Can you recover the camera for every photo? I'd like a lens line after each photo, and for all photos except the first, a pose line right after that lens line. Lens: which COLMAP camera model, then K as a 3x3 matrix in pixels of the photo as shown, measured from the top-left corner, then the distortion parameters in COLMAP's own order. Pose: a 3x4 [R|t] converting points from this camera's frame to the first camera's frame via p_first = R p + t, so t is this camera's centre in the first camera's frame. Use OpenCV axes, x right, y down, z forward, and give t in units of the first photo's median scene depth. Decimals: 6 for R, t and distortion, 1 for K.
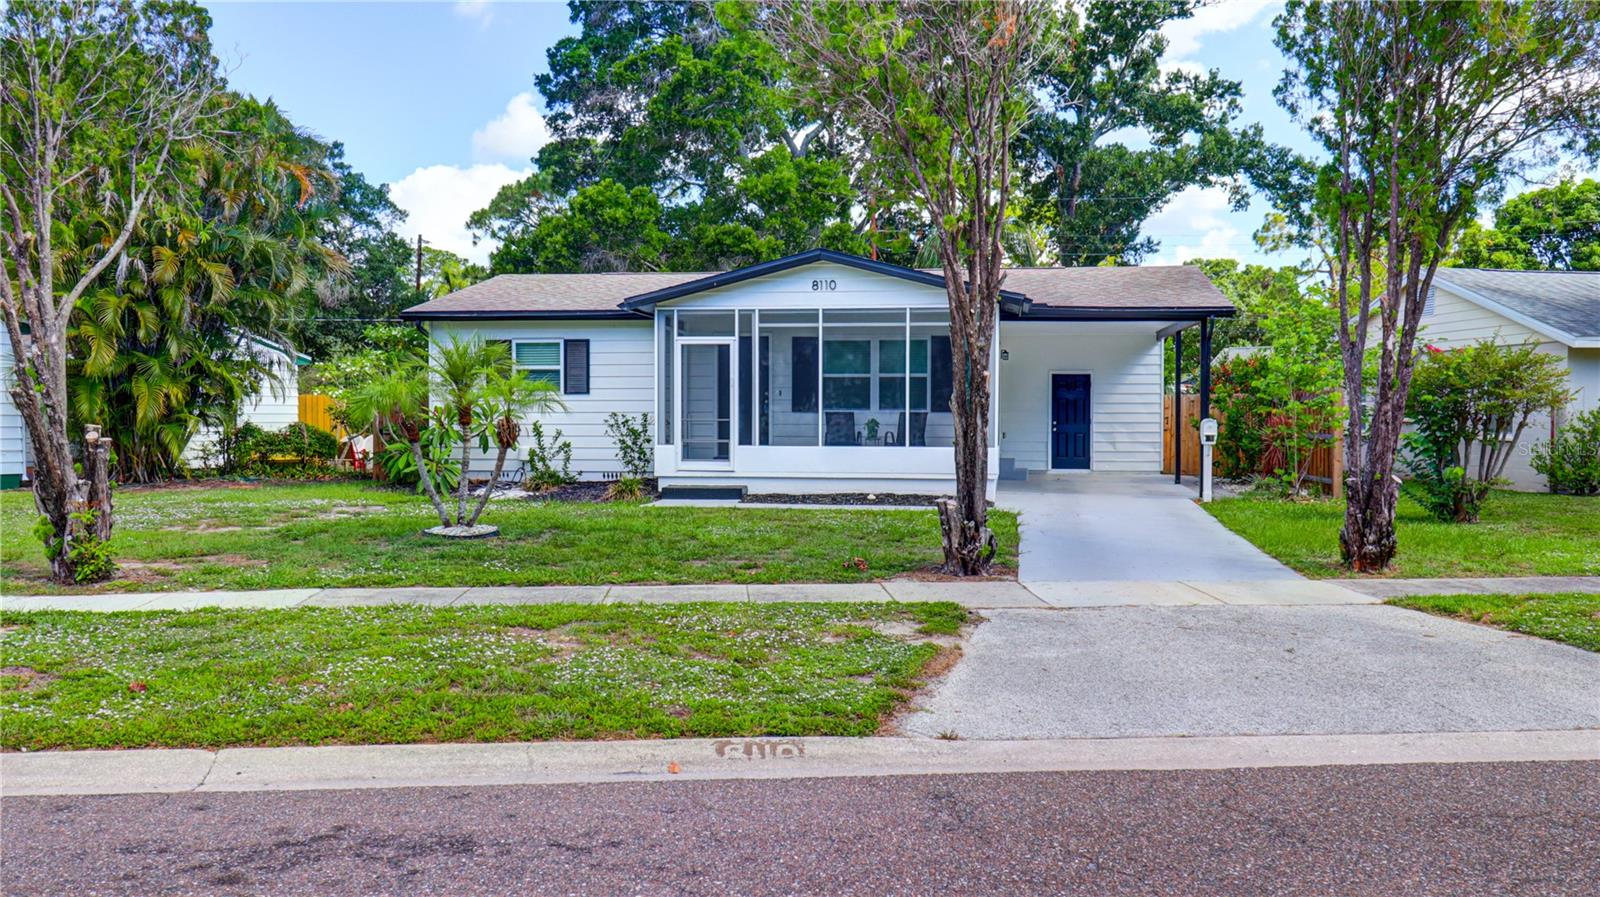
lens RADIAL K [[1280.6, 0, 830.4], [0, 1280.6, 453.6], [0, 0, 1]] dist [0.026921, 0.001416]
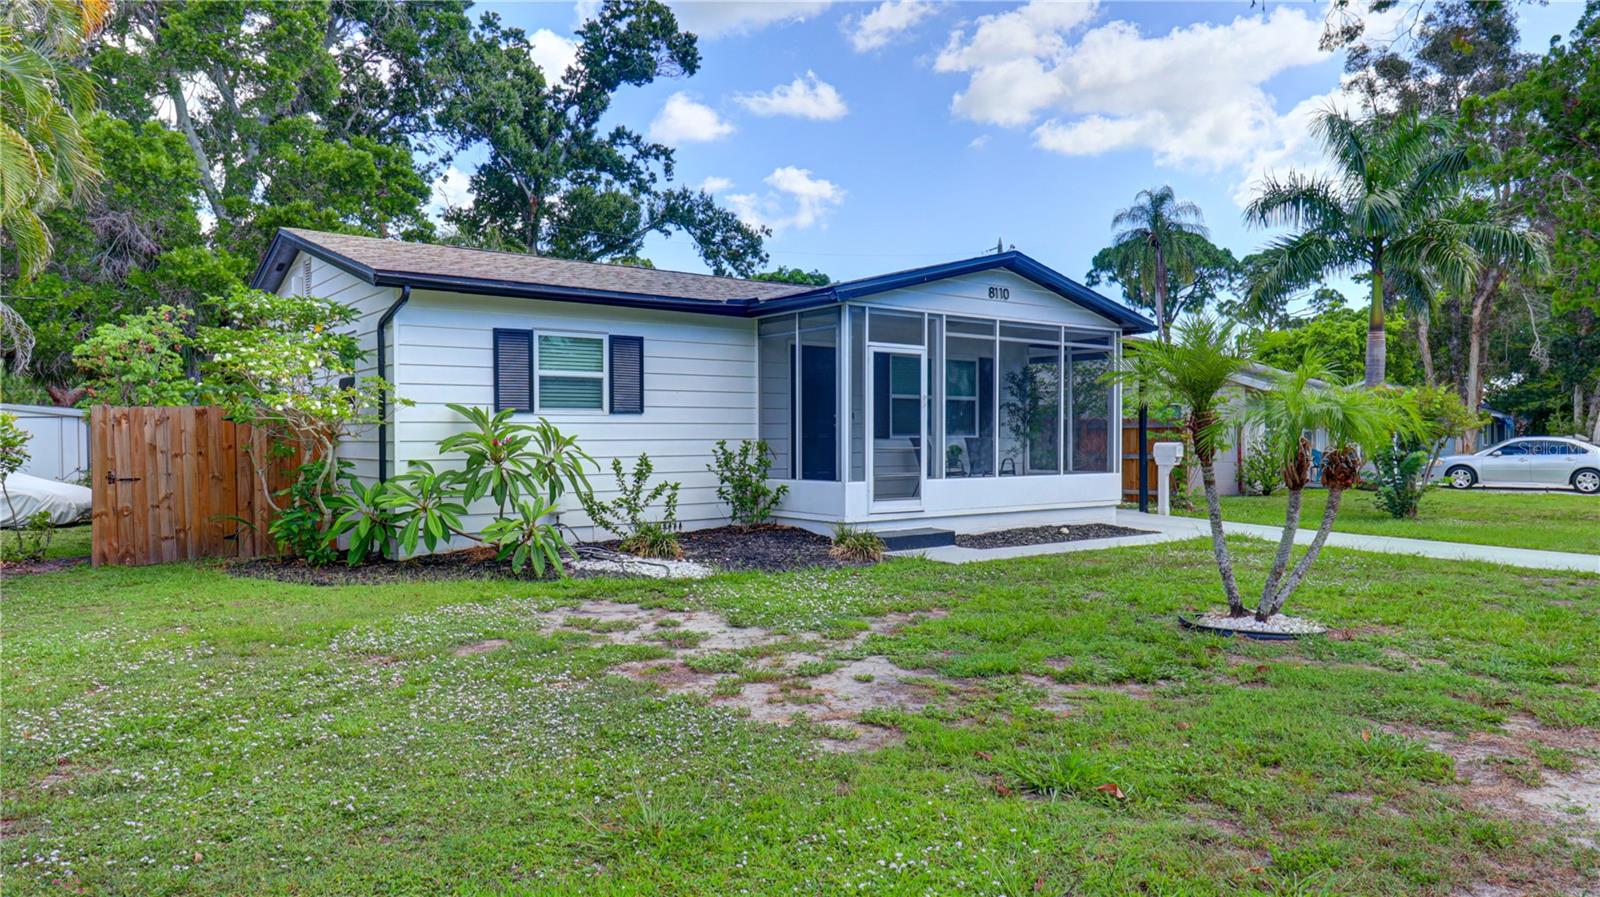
lens RADIAL K [[1054.0, 0, 838.1], [0, 1054.0, 445.2], [0, 0, 1]] dist [0.005768, 0.002997]
pose [[0.686376, -0.008463, 0.727198, -0.440568], [0.026325, 0.999566, -0.013214, -0.015096], [-0.726770, 0.028213, 0.686301, 0.425168]]
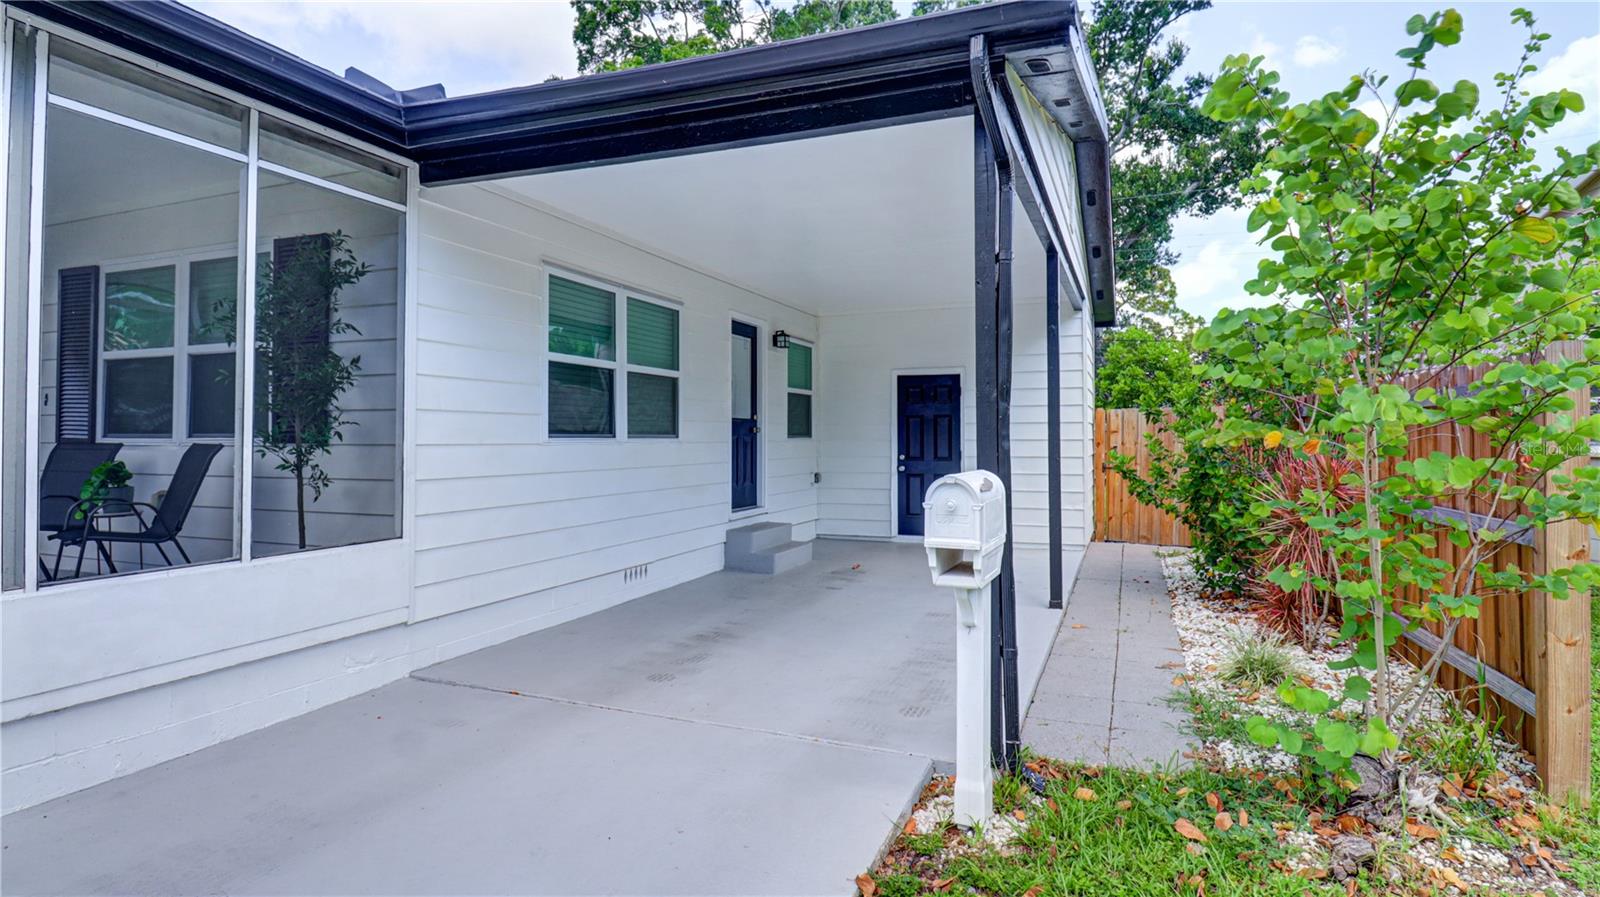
lens RADIAL K [[799.8, 0, 832.7], [0, 799.8, 428.9], [0, 0, 1]] dist [0.012292, -0.018838]
pose [[0.975956, -0.004874, -0.217914, 0.225766], [-0.004251, 0.999134, -0.041389, -0.021702], [0.217927, 0.041320, 0.975090, 0.634730]]
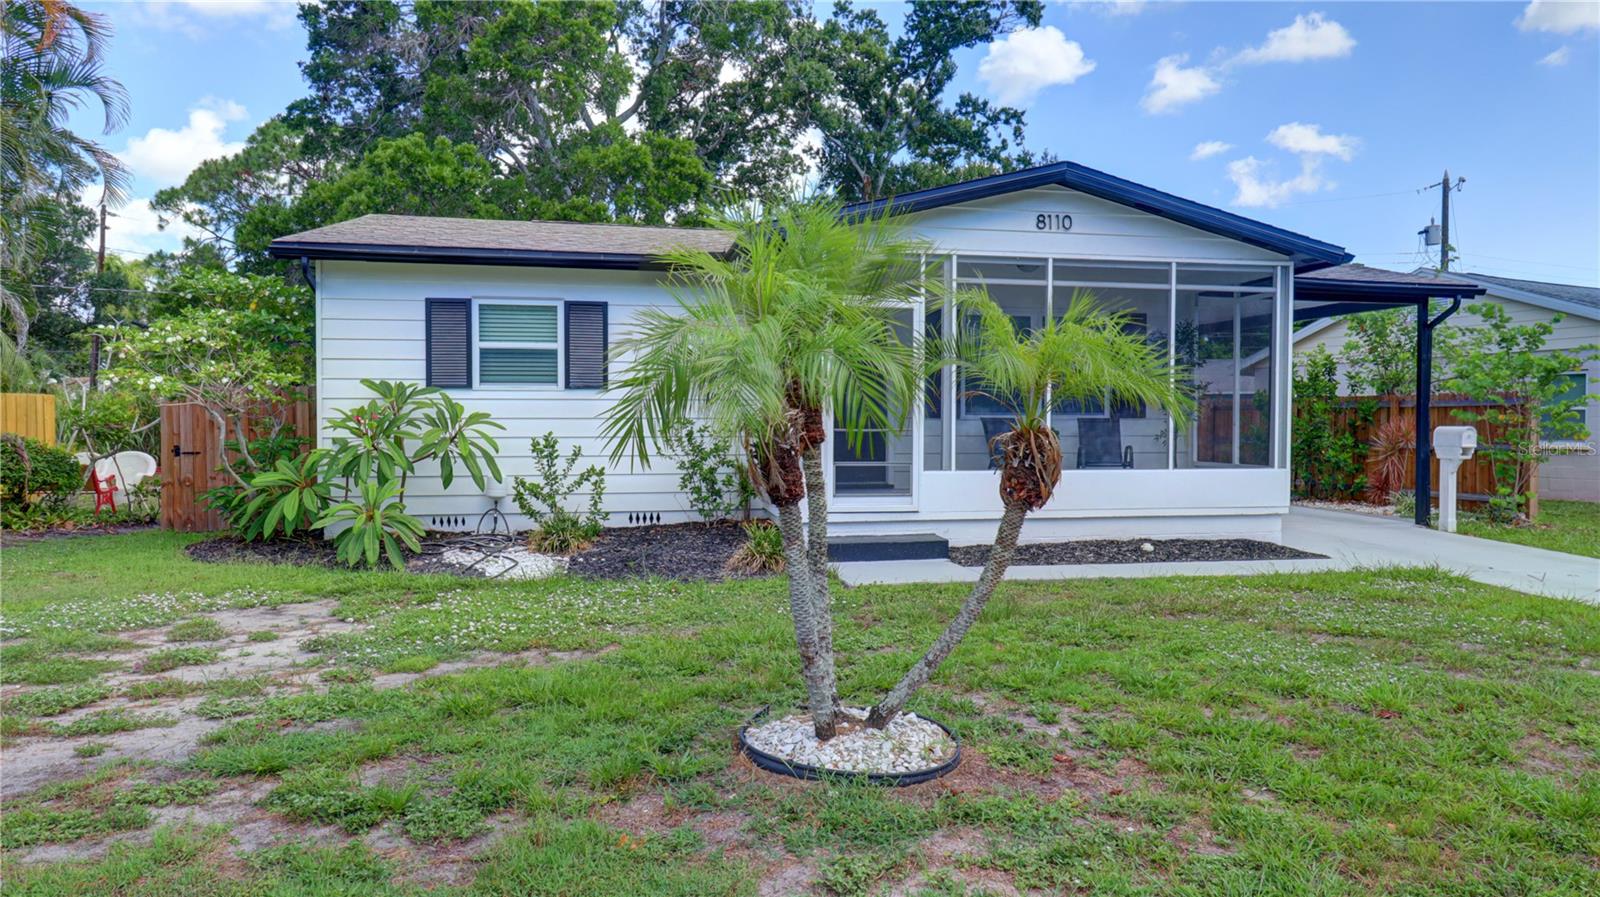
lens RADIAL K [[1054.0, 0, 838.1], [0, 1054.0, 445.2], [0, 0, 1]] dist [0.005768, 0.002997]
pose [[0.939342, -0.007517, 0.342900, -0.211935], [0.010783, 0.999913, -0.007617, -0.011183], [-0.342813, 0.010853, 0.939341, 0.388321]]
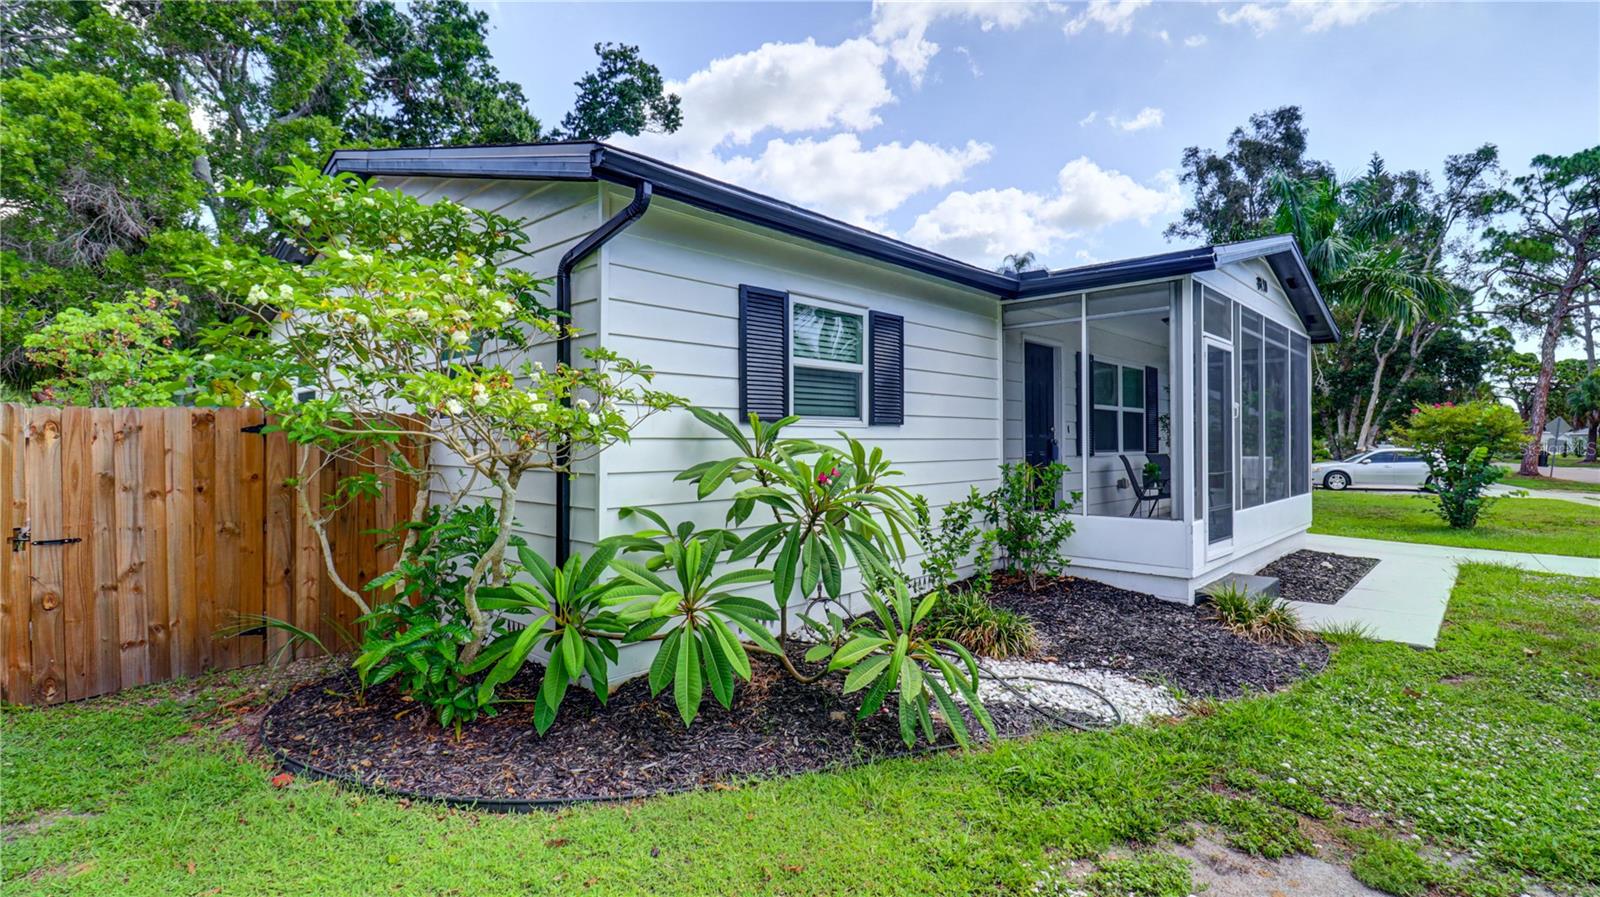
lens RADIAL K [[757.2, 0, 831.6], [0, 757.2, 418.1], [0, 0, 1]] dist [0.001743, -0.011048]
pose [[0.557472, 0.024590, 0.829832, -0.366792], [0.026543, 0.998522, -0.047420, -0.029553], [-0.829771, 0.048461, 0.555995, 0.701339]]
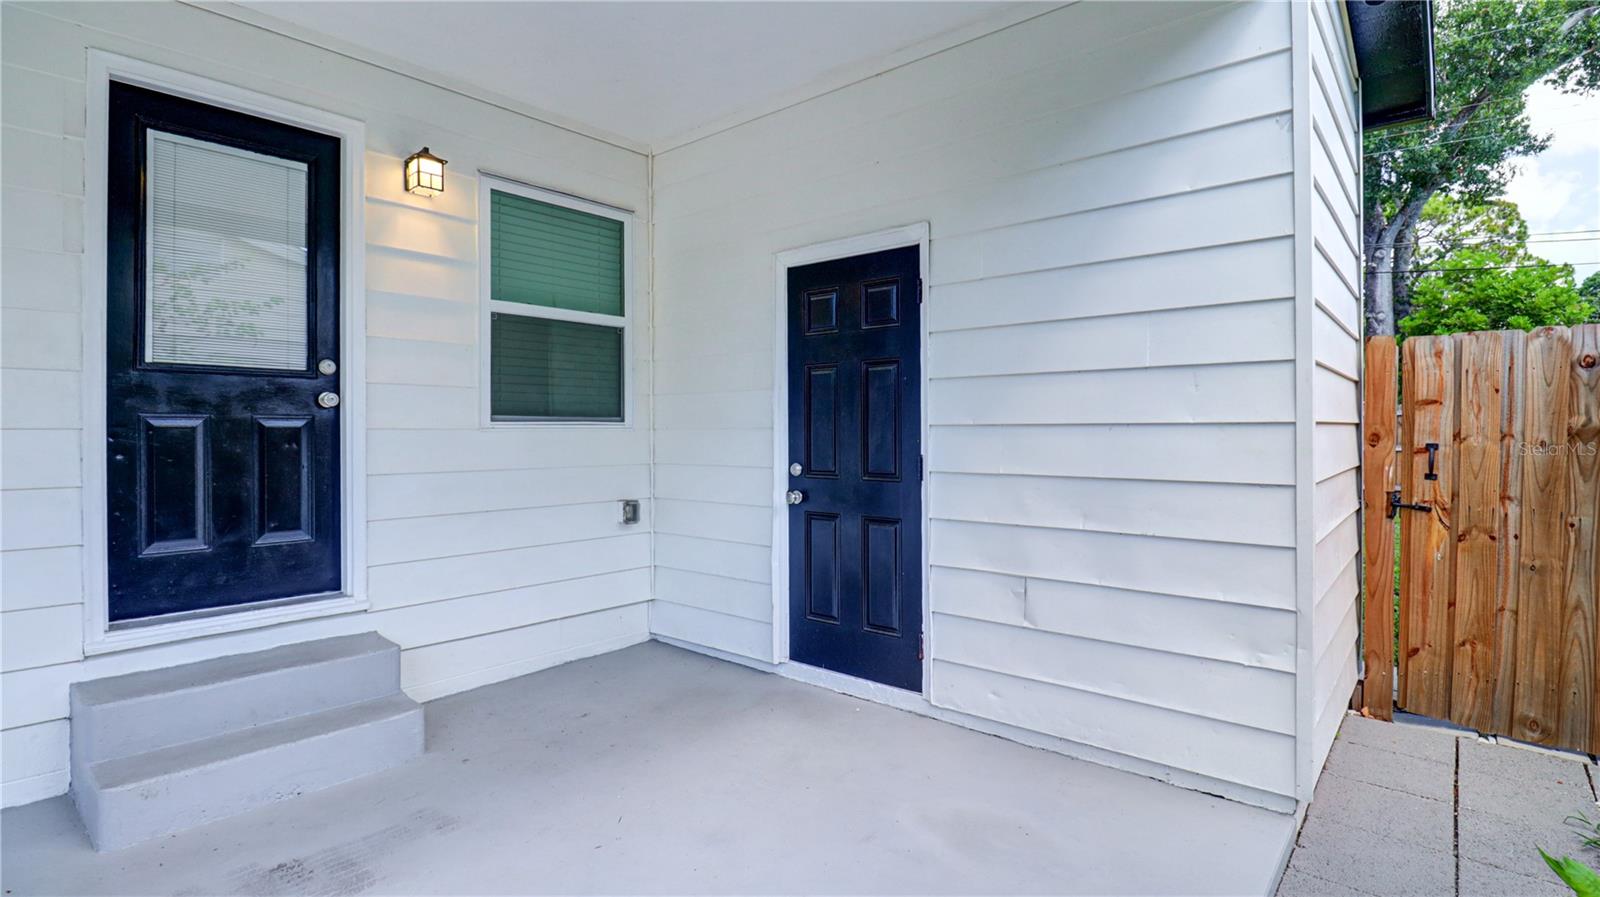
lens RADIAL K [[763.0, 0, 831.4], [0, 763.0, 438.0], [0, 0, 1]] dist [0.004218, -0.014771]
pose [[0.853568, -0.000063, -0.520982, 0.255997], [-0.011875, 0.999738, -0.019576, -0.027291], [0.520847, 0.022897, 0.853343, 0.887405]]
